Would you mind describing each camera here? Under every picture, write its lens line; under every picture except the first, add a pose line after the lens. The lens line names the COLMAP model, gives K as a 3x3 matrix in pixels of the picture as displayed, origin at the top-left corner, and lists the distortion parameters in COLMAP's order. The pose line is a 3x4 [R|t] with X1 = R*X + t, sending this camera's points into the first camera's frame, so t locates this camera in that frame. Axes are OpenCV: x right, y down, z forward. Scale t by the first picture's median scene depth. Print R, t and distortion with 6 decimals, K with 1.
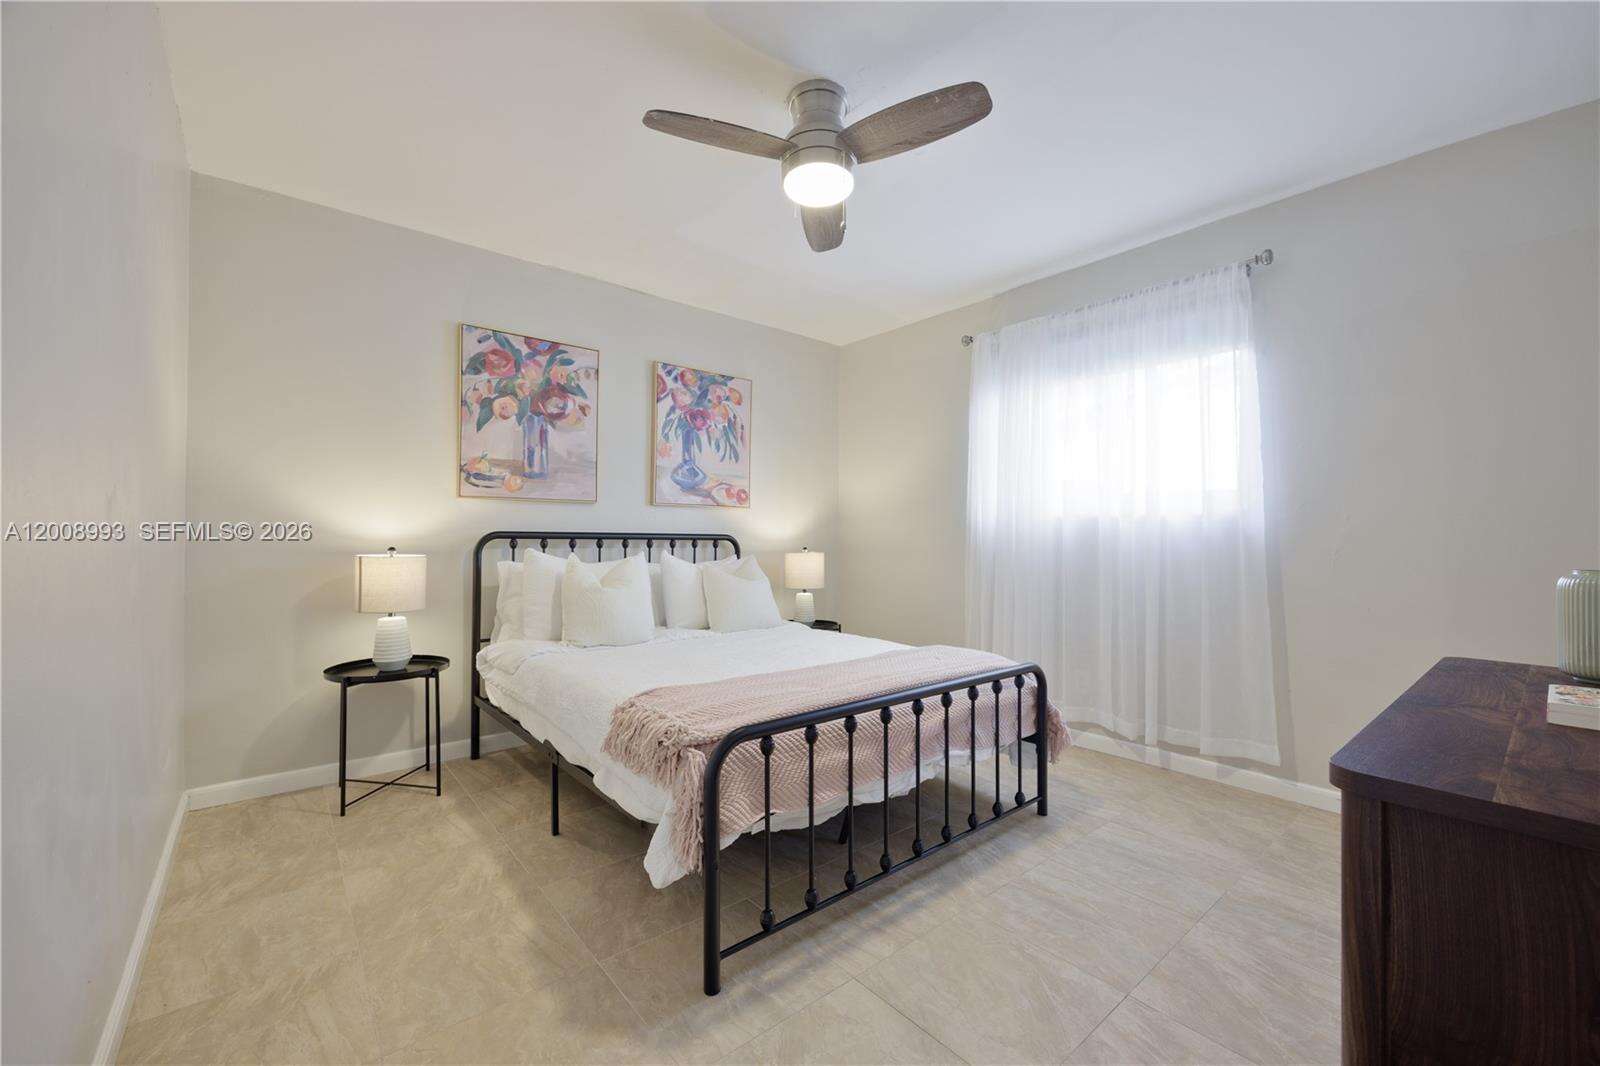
lens RADIAL K [[639.6, 0, 803.0], [0, 639.6, 533.6], [0, 0, 1]] dist [-0.001794, -0.000148]
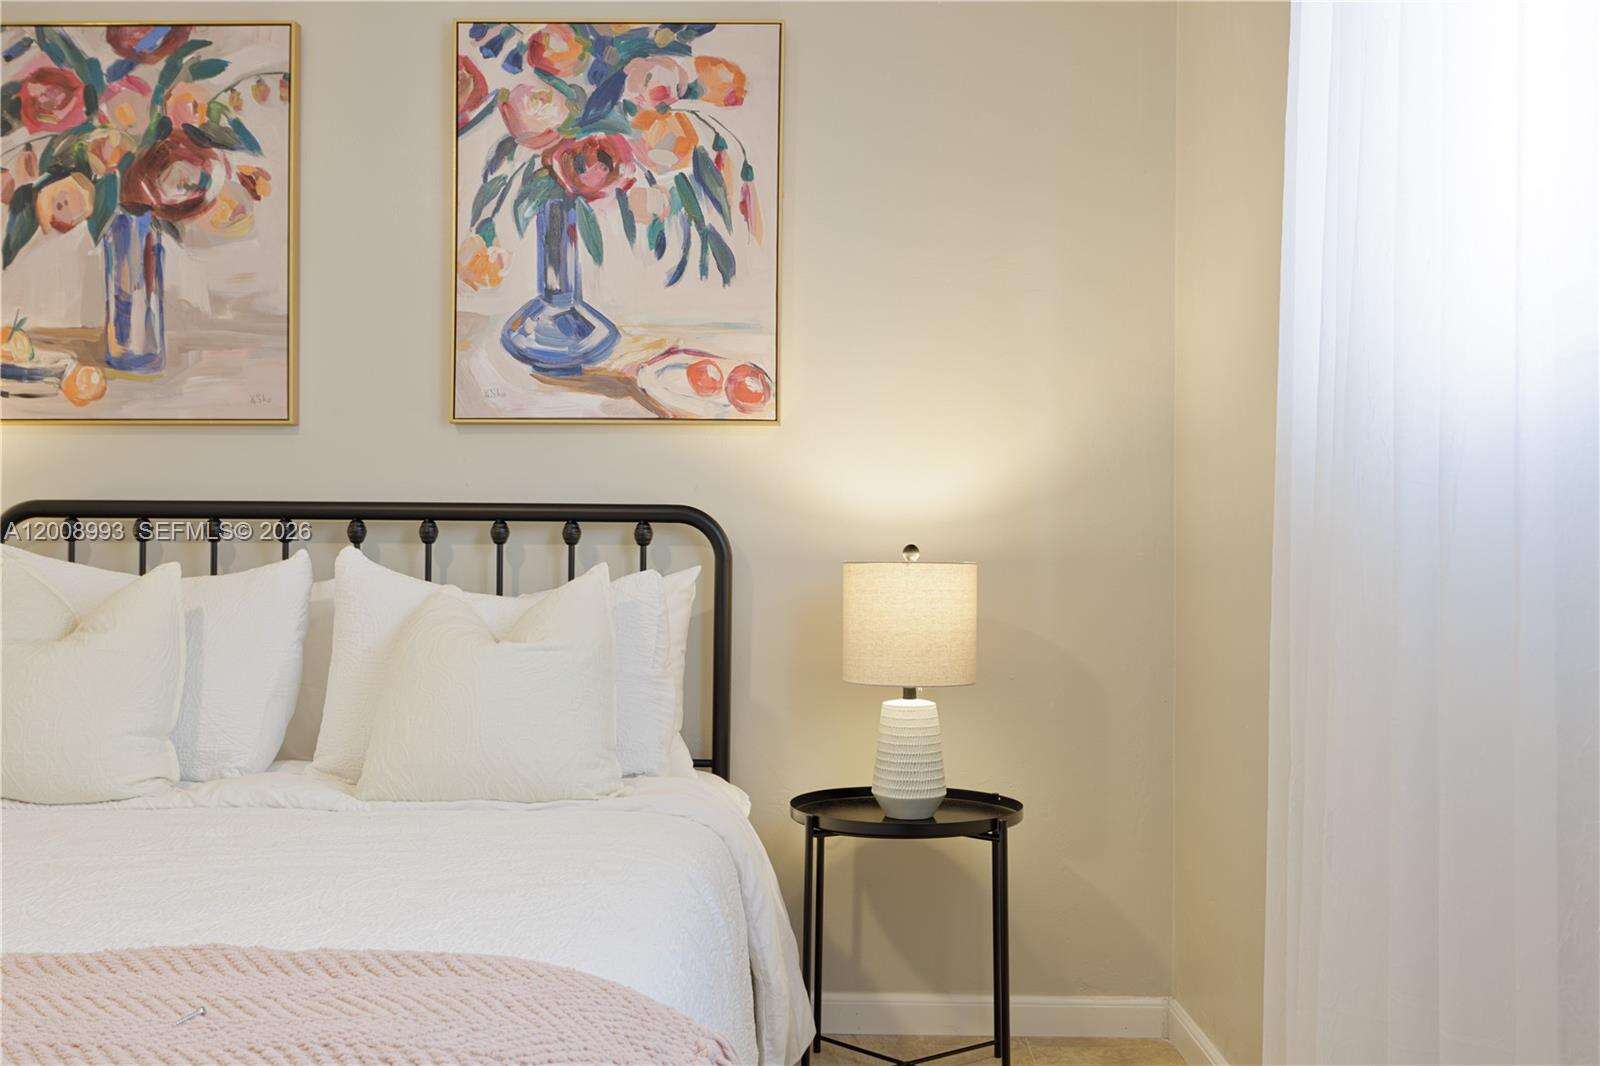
lens RADIAL K [[1652.2, 0, 800.0], [0, 1652.2, 511.5], [0, 0, 1]] dist [-0.004740, -0.011420]
pose [[0.757782, -0.006217, -0.652478, 0.510733], [0.004357, 0.999981, -0.004468, 0.009350], [0.652493, 0.000542, 0.757795, 0.422055]]
